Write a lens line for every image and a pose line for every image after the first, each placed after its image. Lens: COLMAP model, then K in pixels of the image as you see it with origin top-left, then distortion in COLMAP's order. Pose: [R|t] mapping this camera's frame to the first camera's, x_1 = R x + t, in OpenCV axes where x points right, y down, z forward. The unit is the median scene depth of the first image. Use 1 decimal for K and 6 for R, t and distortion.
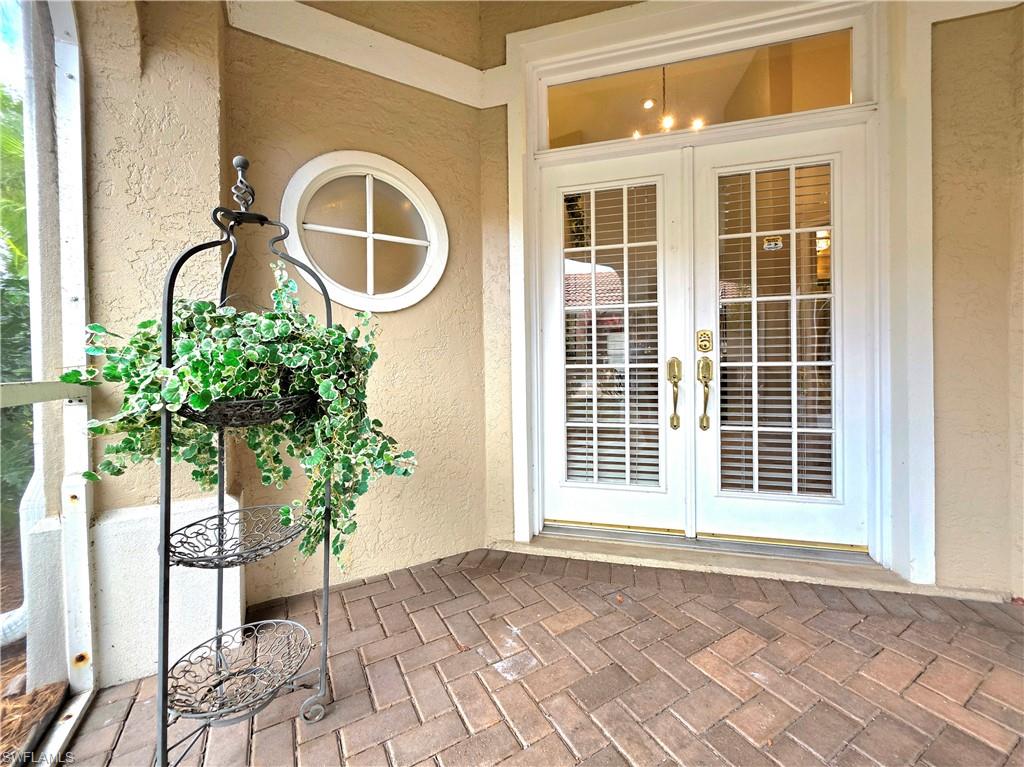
lens RADIAL K [[415.0, 0, 493.7], [0, 415.0, 367.2], [0, 0, 1]] dist [-0.000684, -0.000251]
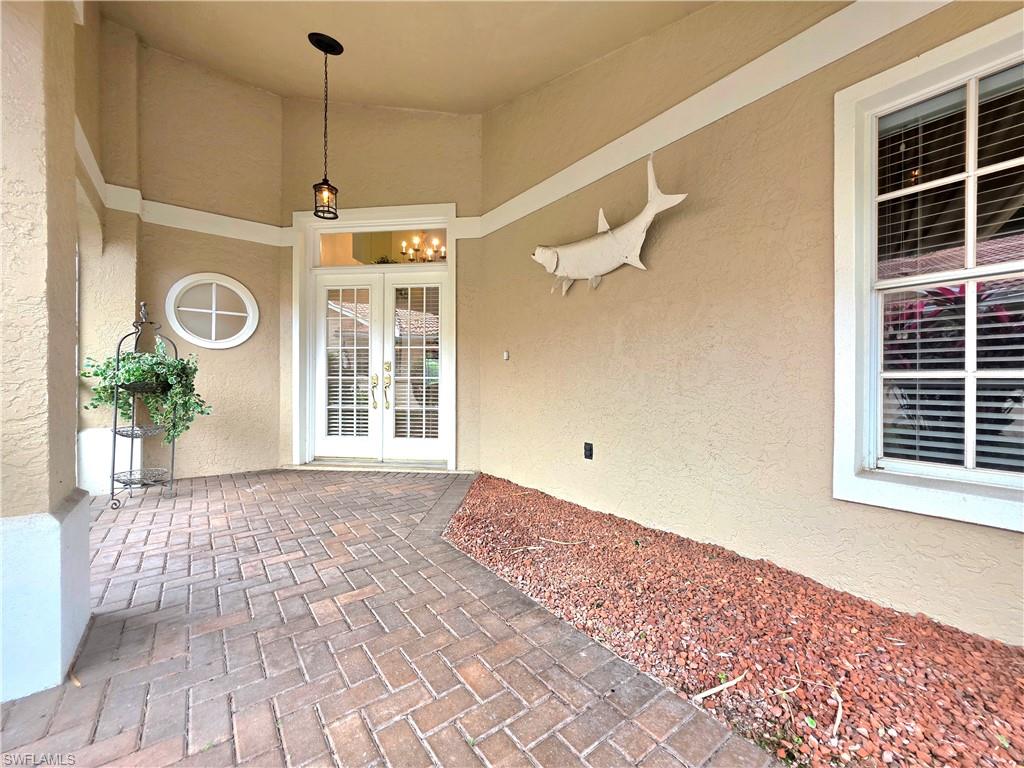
lens RADIAL K [[422.9, 0, 489.9], [0, 422.9, 382.8], [0, 0, 1]] dist [-0.001844, -0.000198]
pose [[0.992246, 0.019814, 0.122701, 1.191317], [-0.019024, 0.999790, -0.007605, 0.038600], [-0.122826, 0.005212, 0.992414, -1.838288]]
